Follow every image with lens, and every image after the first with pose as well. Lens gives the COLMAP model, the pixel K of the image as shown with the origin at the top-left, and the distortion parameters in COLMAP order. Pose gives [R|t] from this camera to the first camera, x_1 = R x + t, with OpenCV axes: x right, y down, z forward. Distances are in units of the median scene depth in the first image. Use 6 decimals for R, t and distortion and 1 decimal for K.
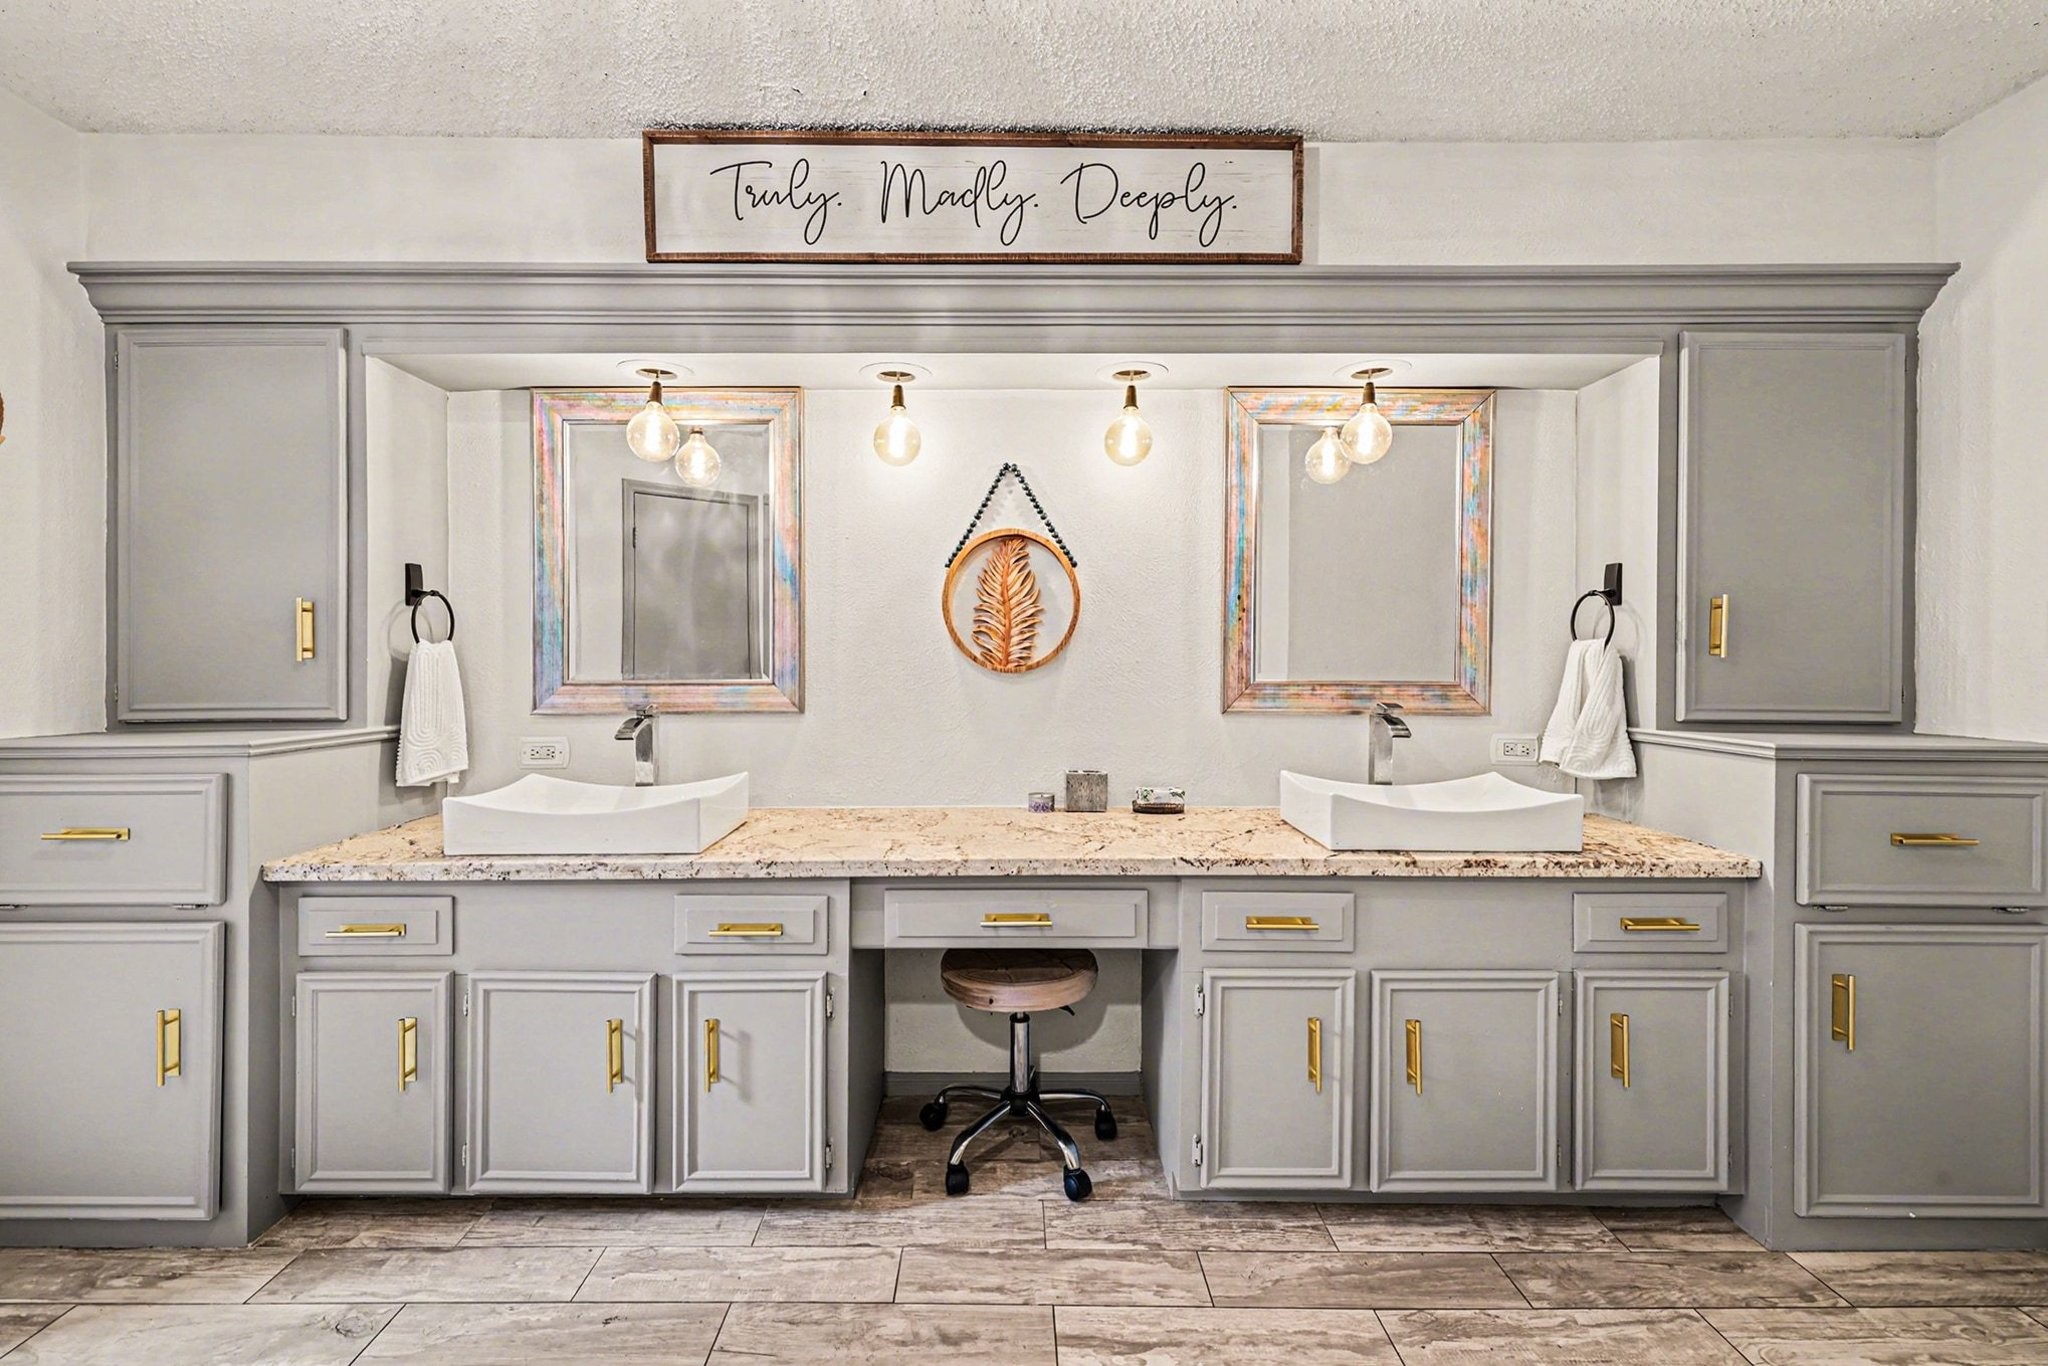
lens RADIAL K [[916.2, 0, 969.5], [0, 916.2, 669.7], [0, 0, 1]] dist [0.001838, 0.000104]
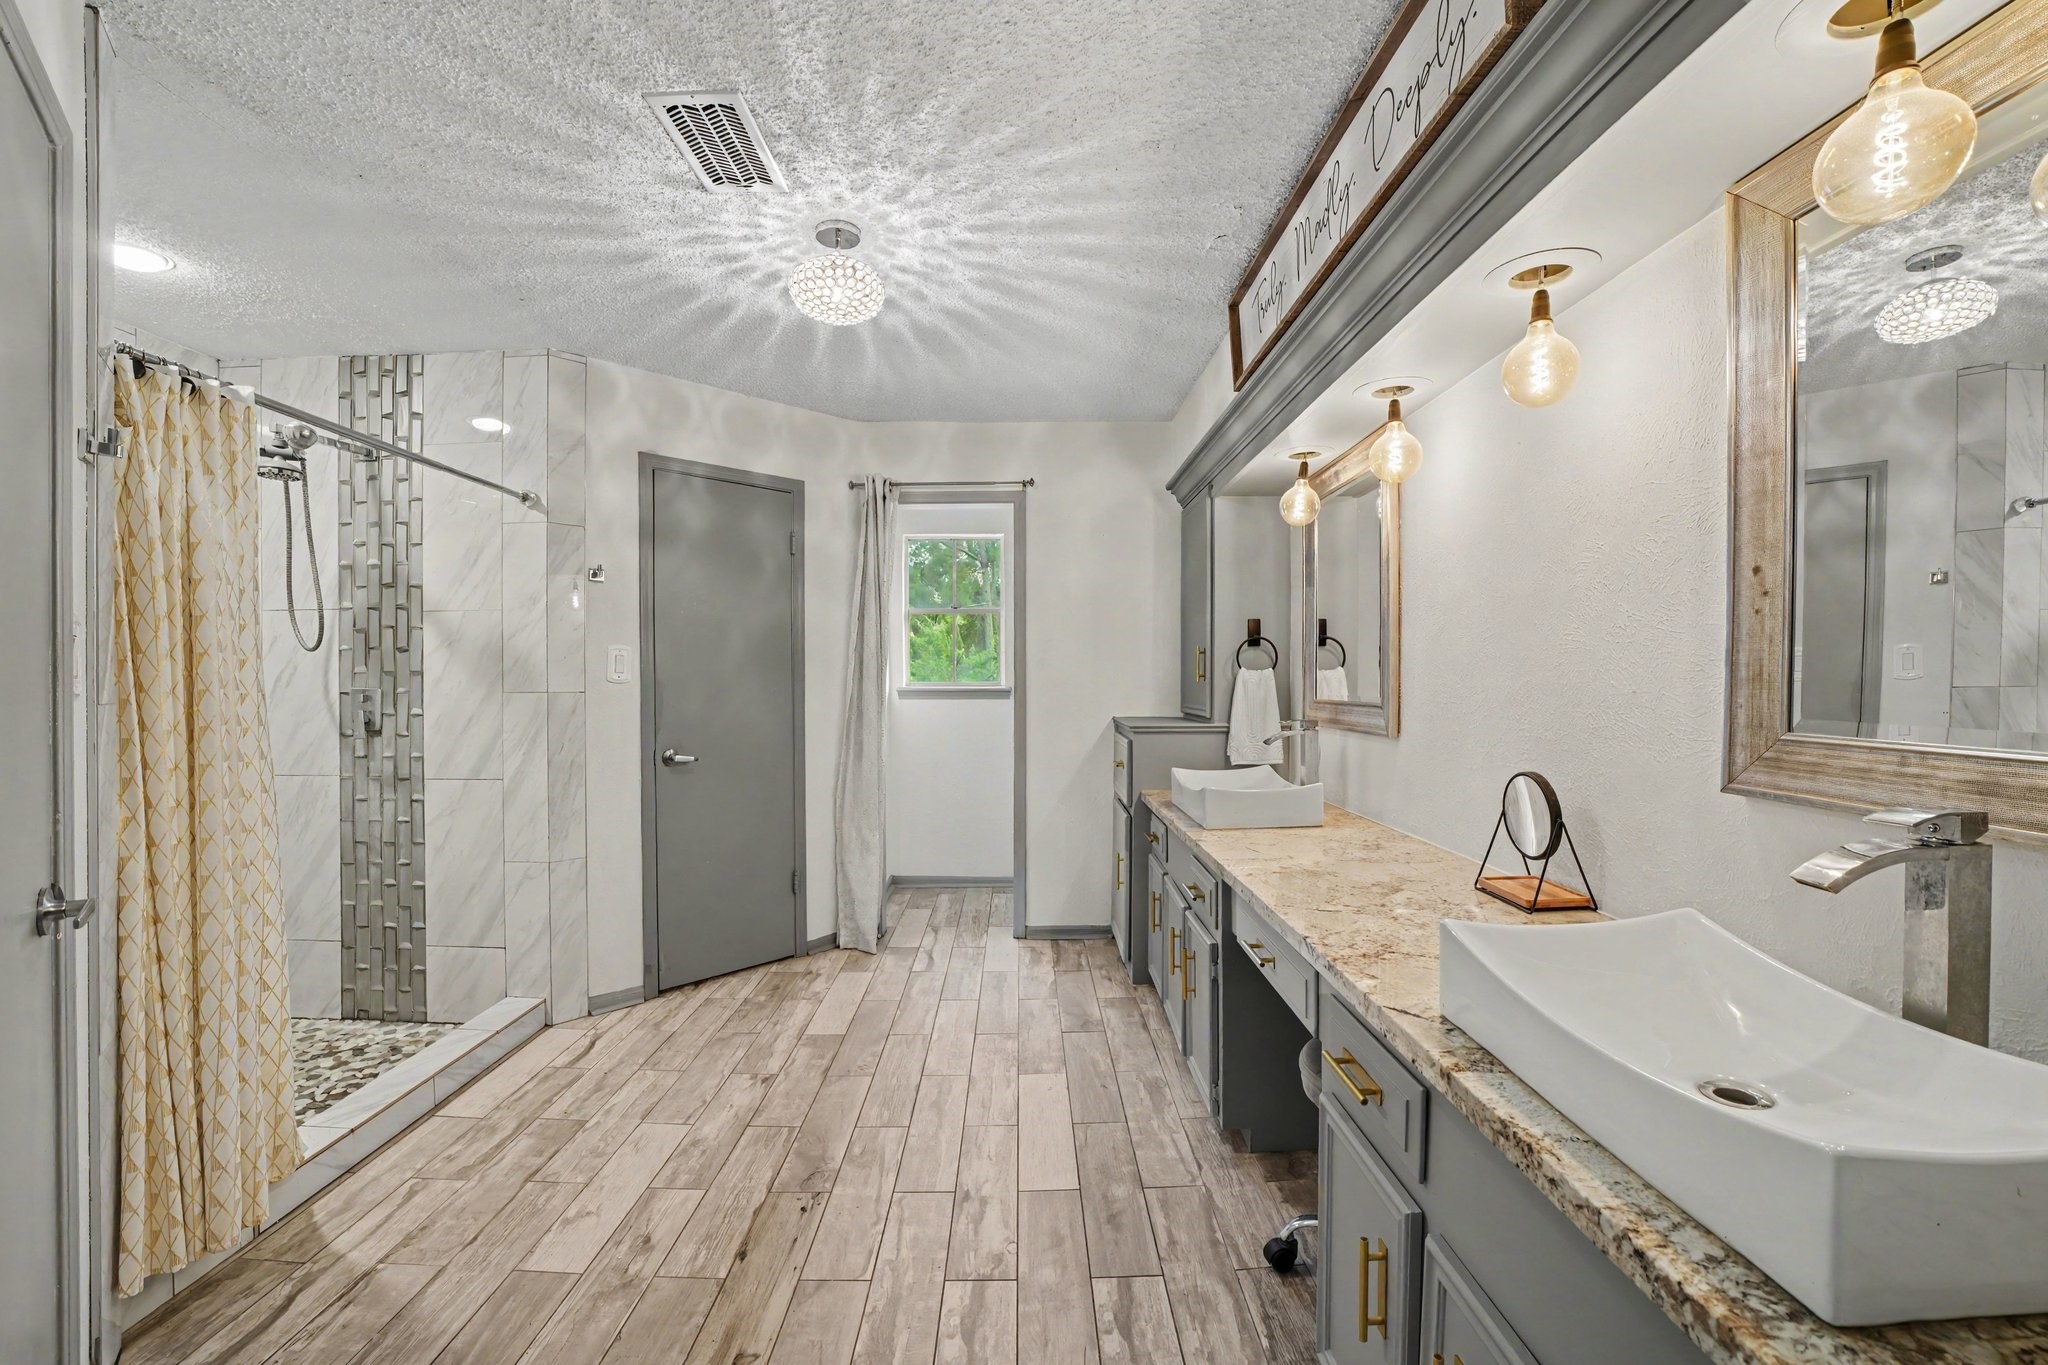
lens RADIAL K [[839.6, 0, 1024.0], [0, 839.6, 682.5], [0, 0, 1]] dist [-0.072715, -0.000065]
pose [[-0.014640, 0.000005, -0.999893, 0.886637], [-0.005702, 0.999984, 0.000089, -0.016342], [0.999877, 0.005703, -0.014640, 0.704613]]
